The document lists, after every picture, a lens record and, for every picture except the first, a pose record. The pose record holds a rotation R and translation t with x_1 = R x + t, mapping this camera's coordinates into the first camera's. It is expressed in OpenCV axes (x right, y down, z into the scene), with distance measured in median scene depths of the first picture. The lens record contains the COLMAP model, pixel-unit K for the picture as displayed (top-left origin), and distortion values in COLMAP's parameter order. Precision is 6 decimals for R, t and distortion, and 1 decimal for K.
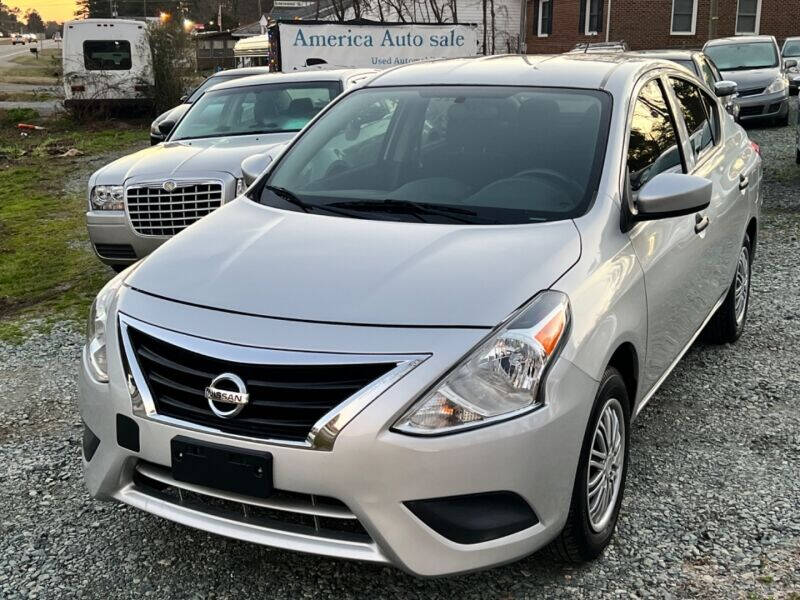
lens RADIAL K [[1022.1, 0, 400.0], [0, 1022.1, 300.0], [0, 0, 1]] dist [0.154243, -0.398937]
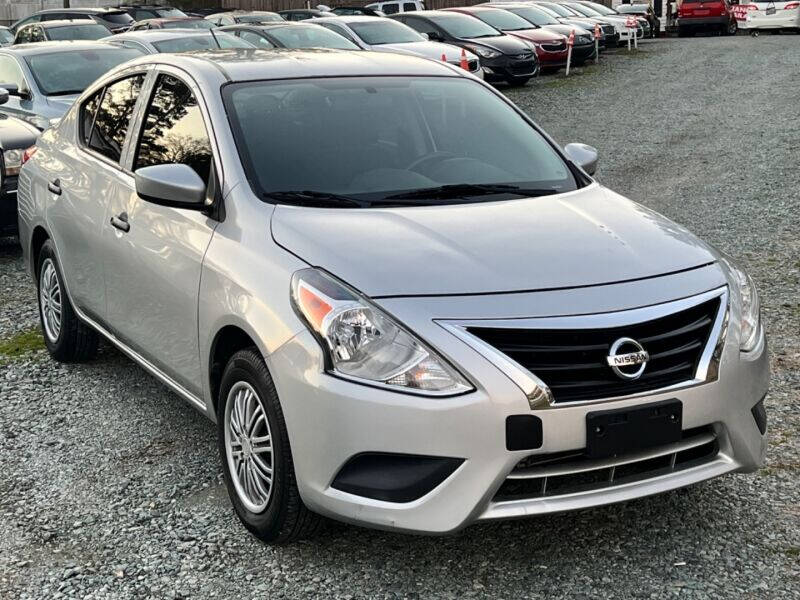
lens RADIAL K [[1254.3, 0, 400.0], [0, 1254.3, 300.0], [0, 0, 1]] dist [0.225895, -0.791026]
pose [[0.584009, -0.156337, 0.796550, -1.246522], [0.200082, 0.978727, 0.045398, -0.065865], [-0.786703, 0.132863, 0.602865, 0.383994]]
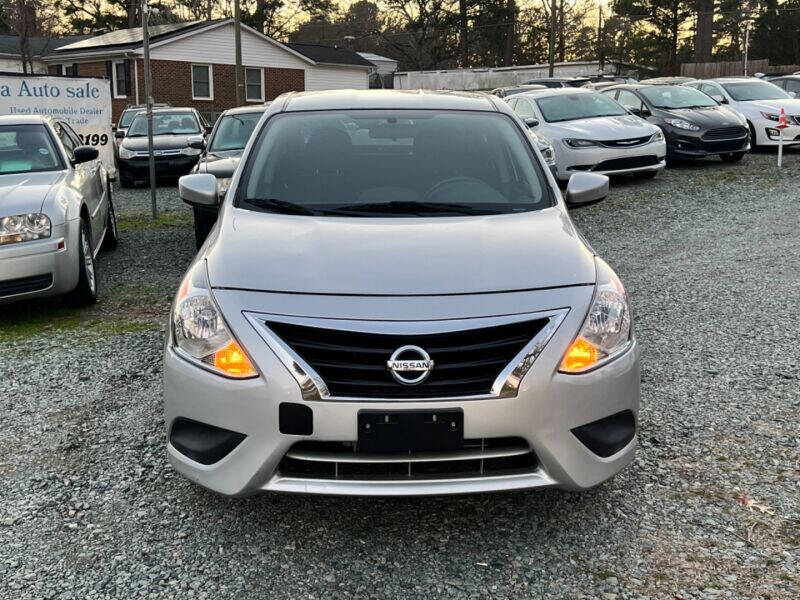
lens RADIAL K [[926.7, 0, 400.0], [0, 926.7, 300.0], [0, 0, 1]] dist [0.112206, -0.251957]
pose [[0.871082, -0.090964, 0.482641, -0.626872], [0.112240, 0.993563, -0.015315, 0.034665], [-0.478141, 0.067512, 0.875685, 0.110793]]
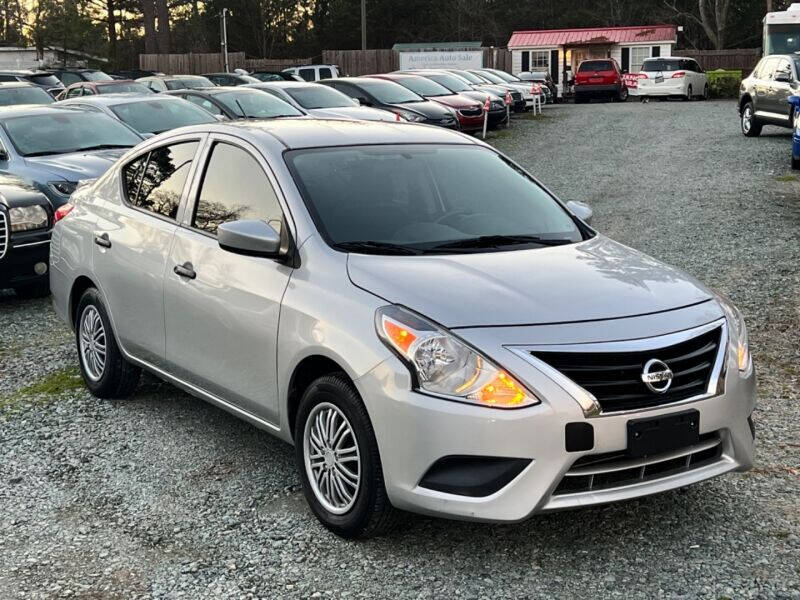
lens RADIAL K [[1206.3, 0, 422.4], [0, 1206.3, 312.9], [0, 0, 1]] dist [0.209626, -0.693604]
pose [[0.506985, -0.136283, 0.851113, -1.508643], [0.206994, 0.977777, 0.033264, -0.089491], [-0.836732, 0.159311, 0.523928, 0.420703]]
